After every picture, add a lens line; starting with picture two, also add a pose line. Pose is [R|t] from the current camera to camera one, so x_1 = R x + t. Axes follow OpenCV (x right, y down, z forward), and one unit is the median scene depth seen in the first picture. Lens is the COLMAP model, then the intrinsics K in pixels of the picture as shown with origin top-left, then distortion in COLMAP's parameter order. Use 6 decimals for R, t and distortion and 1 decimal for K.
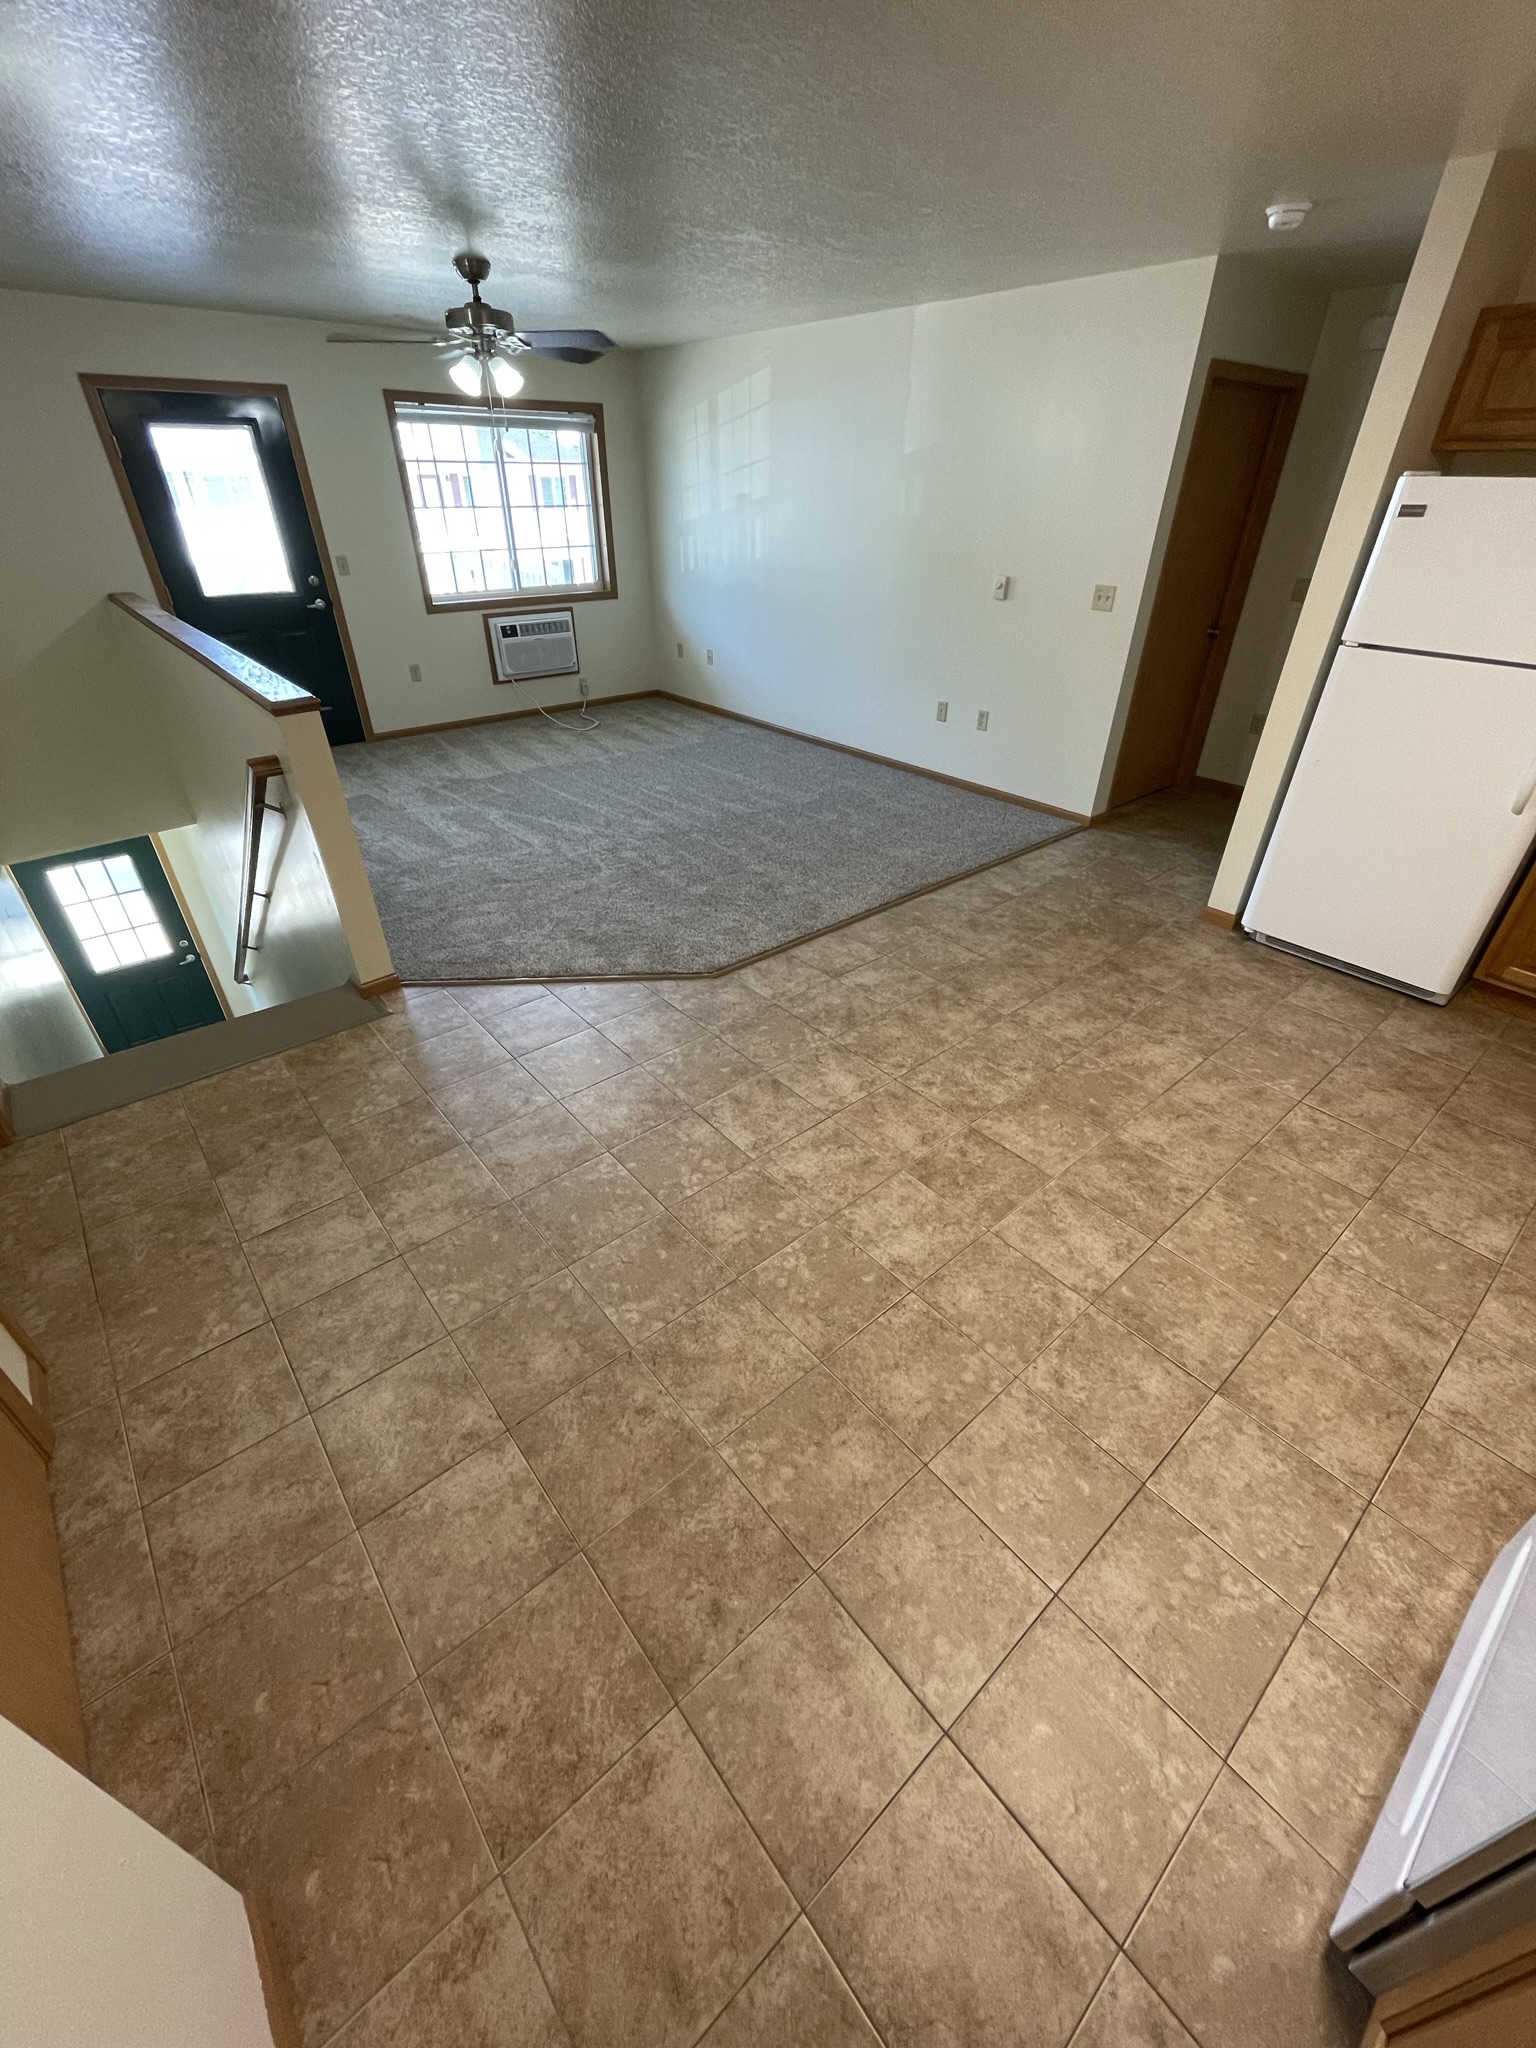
lens RADIAL K [[829.2, 0, 768.0], [0, 829.2, 1024.0], [0, 0, 1]] dist [-0.004257, 0.000531]
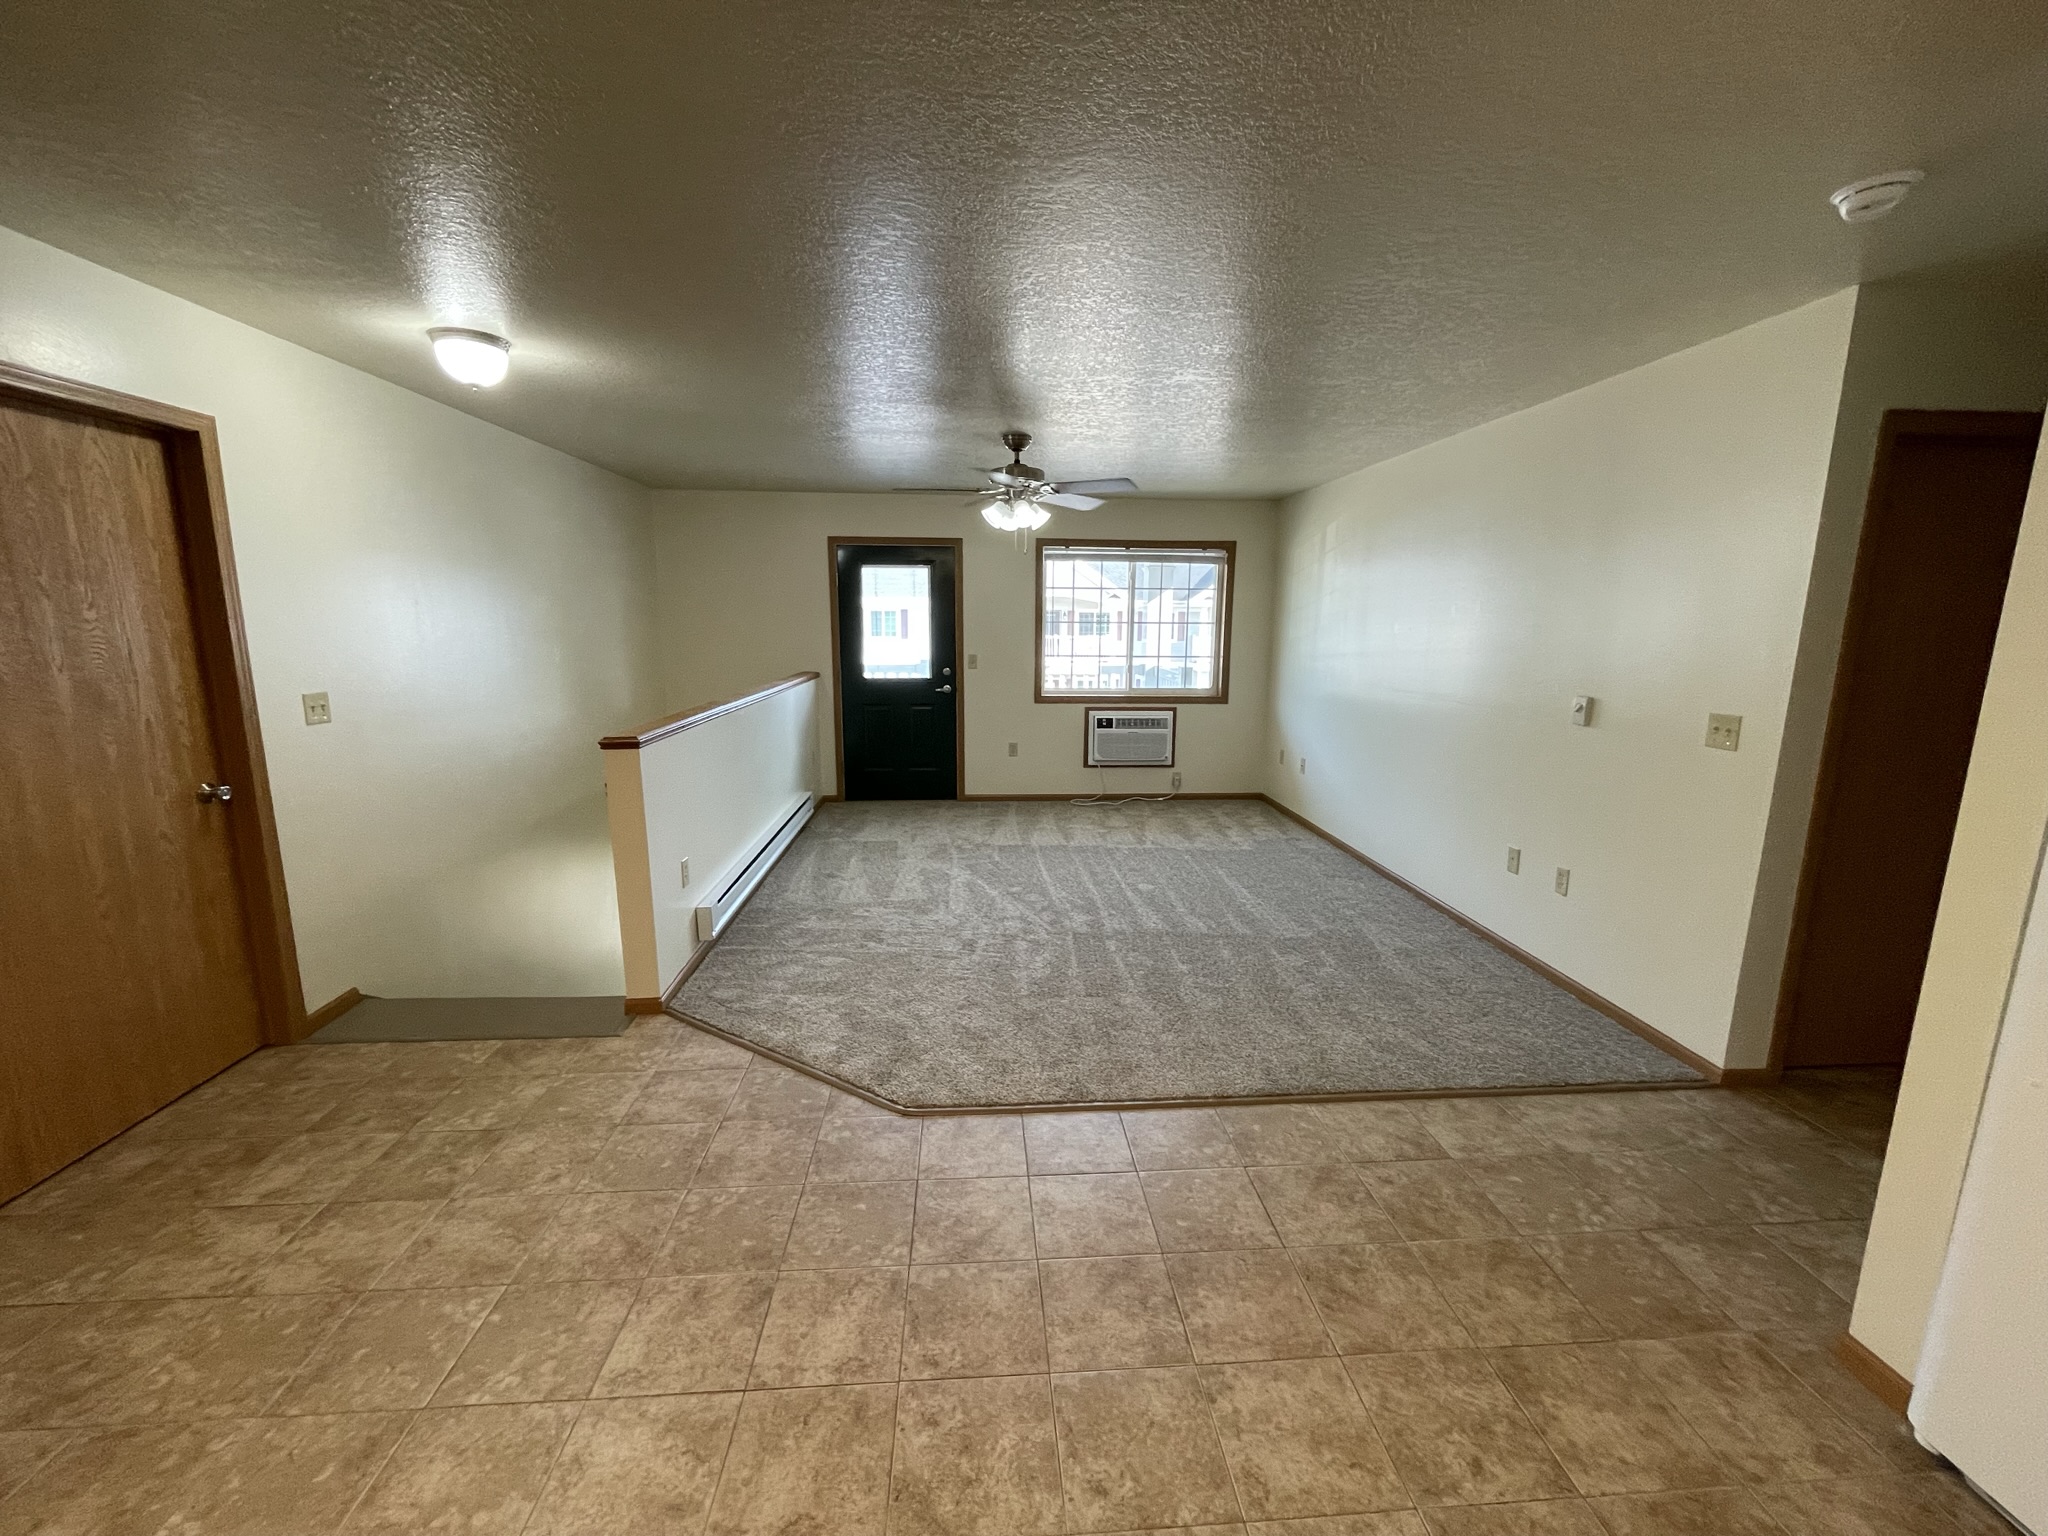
lens RADIAL K [[828.1, 0, 1027.3], [0, 828.1, 768.4], [0, 0, 1]] dist [-0.002171, -0.000324]
pose [[0.806445, 0.106188, -0.581696, 0.407028], [-0.326768, 0.899917, -0.288743, -0.147670], [0.492817, 0.422935, 0.760432, 0.299588]]
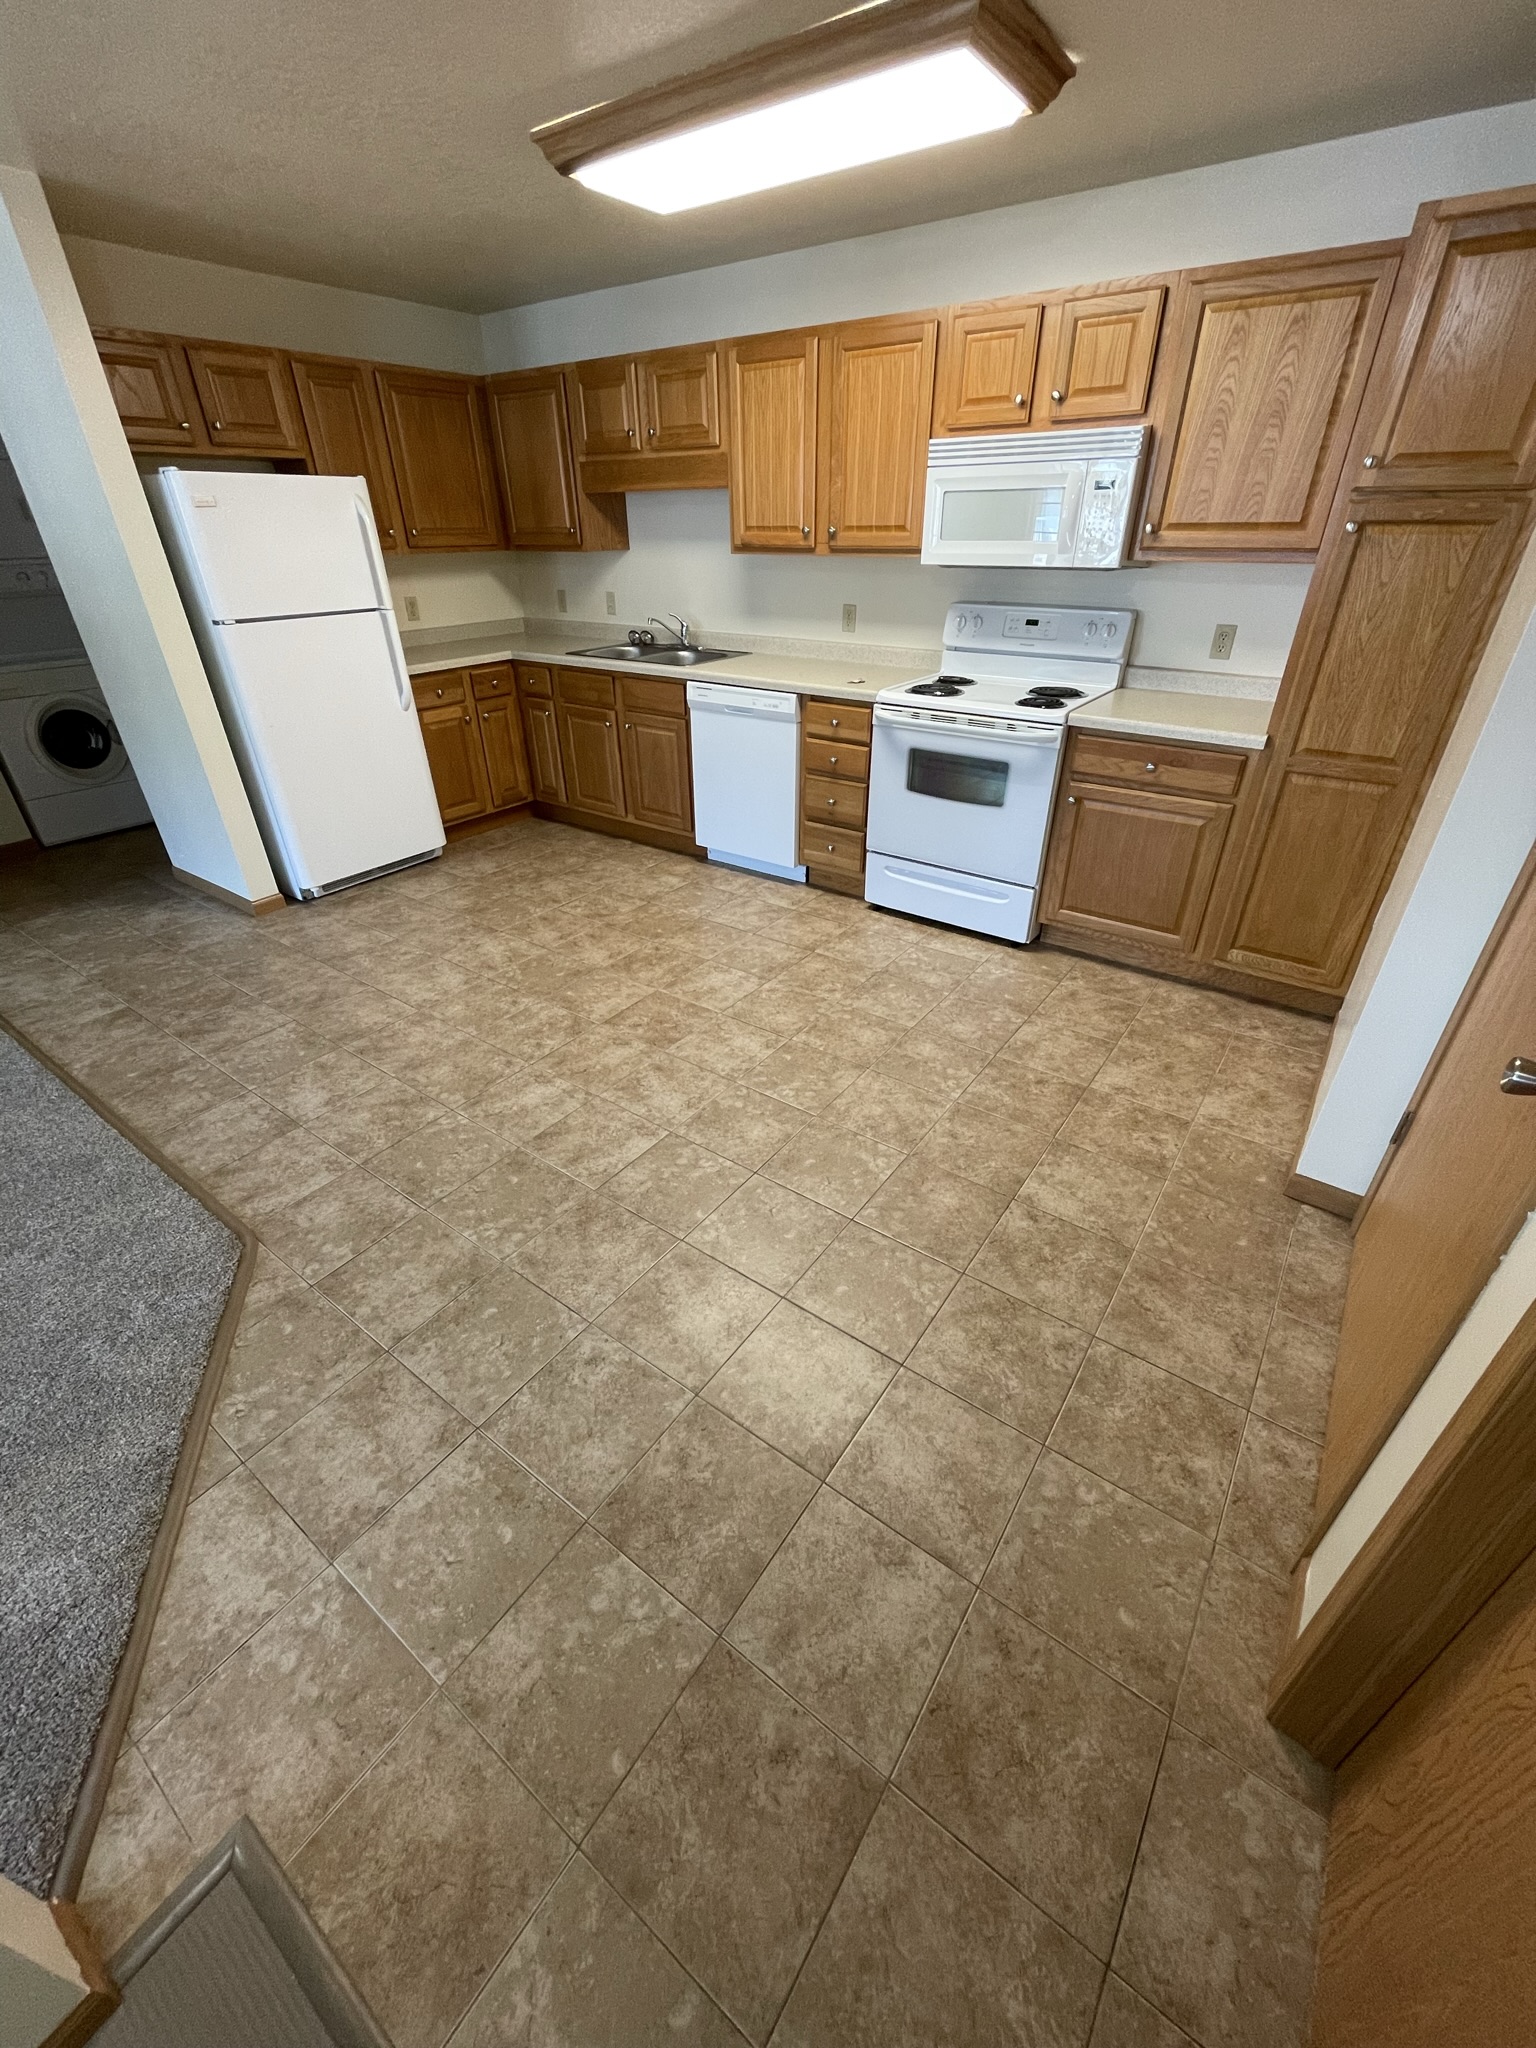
lens RADIAL K [[829.2, 0, 768.0], [0, 829.2, 1024.0], [0, 0, 1]] dist [-0.004257, 0.000531]
pose [[-0.238268, -0.509455, 0.826852, -0.537078], [0.538705, 0.639068, 0.548989, -0.269501], [-0.808100, 0.576236, 0.122176, 0.474358]]
